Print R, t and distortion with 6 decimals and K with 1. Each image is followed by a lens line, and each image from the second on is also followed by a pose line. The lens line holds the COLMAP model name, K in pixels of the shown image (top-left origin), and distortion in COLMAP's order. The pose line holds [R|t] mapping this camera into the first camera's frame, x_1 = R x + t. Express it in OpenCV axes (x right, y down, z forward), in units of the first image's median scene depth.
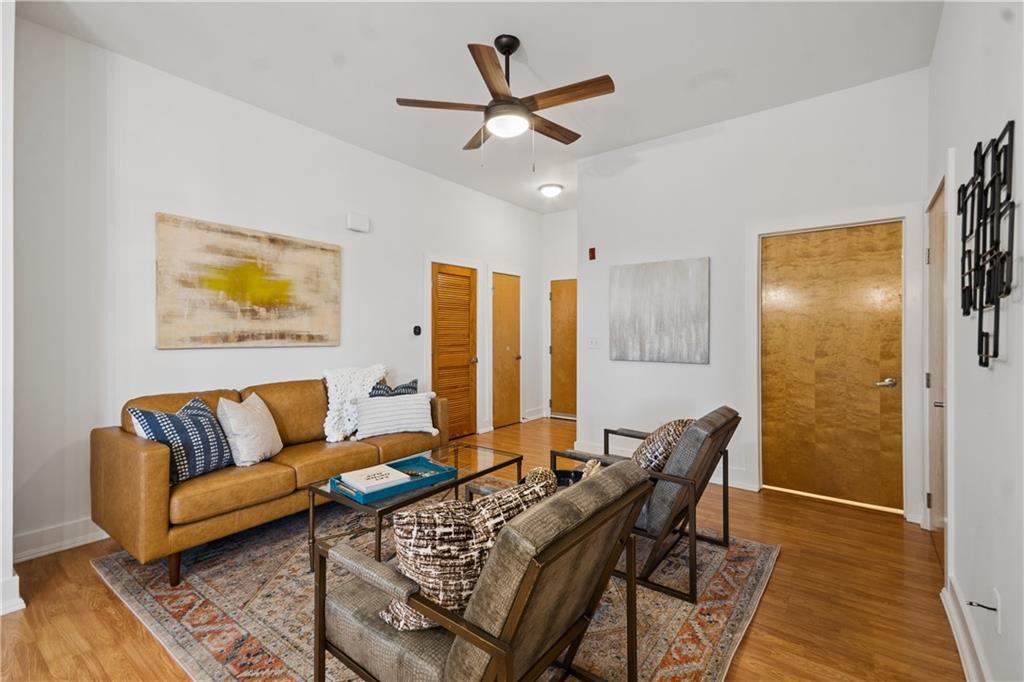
lens RADIAL K [[452.3, 0, 513.5], [0, 452.3, 335.4], [0, 0, 1]] dist [0.027617, -0.002829]
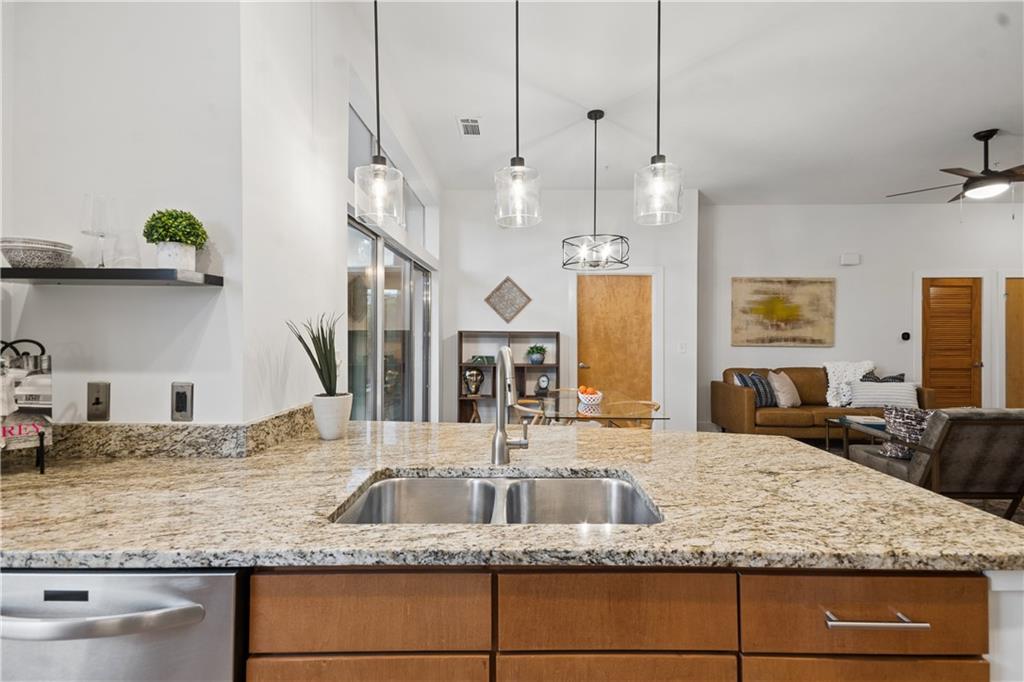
lens RADIAL K [[452.3, 0, 515.5], [0, 452.3, 334.0], [0, 0, 1]] dist [0.027617, -0.002829]
pose [[0.600033, -0.003619, -0.799967, 0.205566], [-0.007309, 0.999923, -0.010005, 0.004729], [0.799942, 0.011850, 0.599960, -0.803869]]
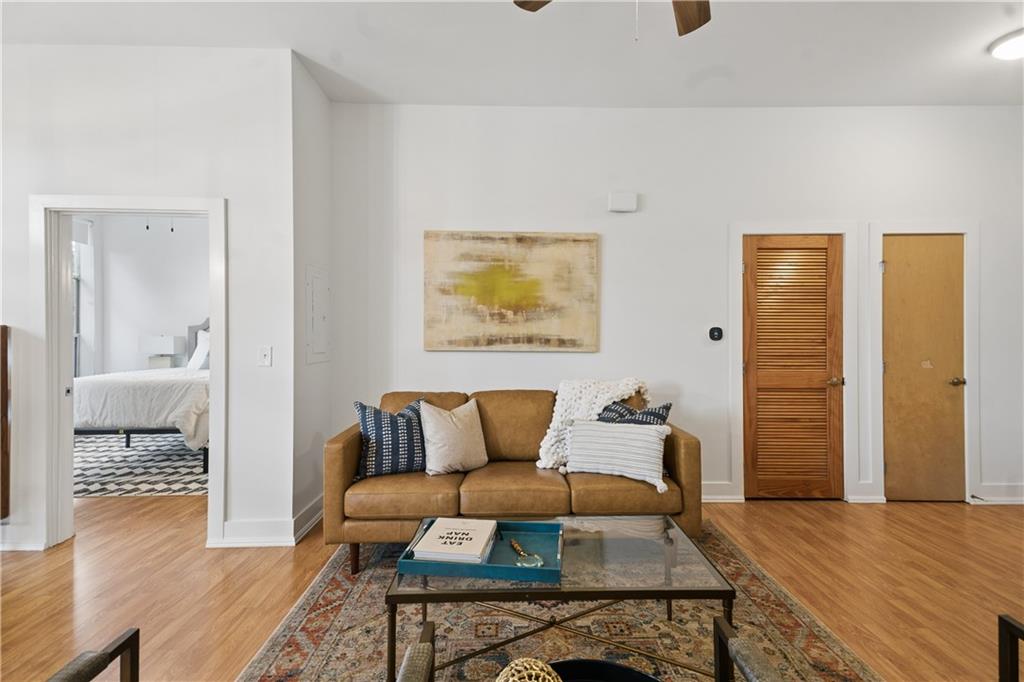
lens RADIAL K [[452.3, 0, 520.4], [0, 452.3, 334.9], [0, 0, 1]] dist [0.027617, -0.002829]
pose [[0.617949, 0.000606, -0.786218, 0.220915], [-0.006141, 0.999973, -0.004056, -0.005479], [0.786194, 0.007334, 0.617936, 0.426720]]
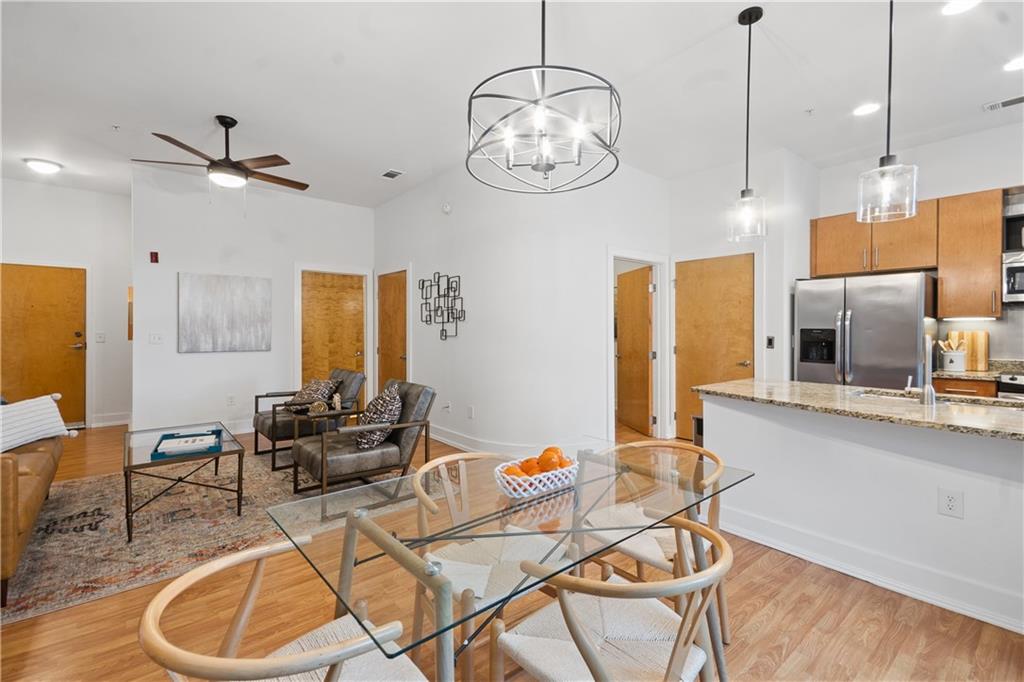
lens RADIAL K [[452.3, 0, 513.6], [0, 452.3, 330.4], [0, 0, 1]] dist [0.027617, -0.002829]
pose [[0.228839, -0.000893, 0.973464, -0.918112], [0.005960, 0.999982, -0.000483, 0.002999], [-0.973446, 0.005912, 0.228841, -0.124722]]
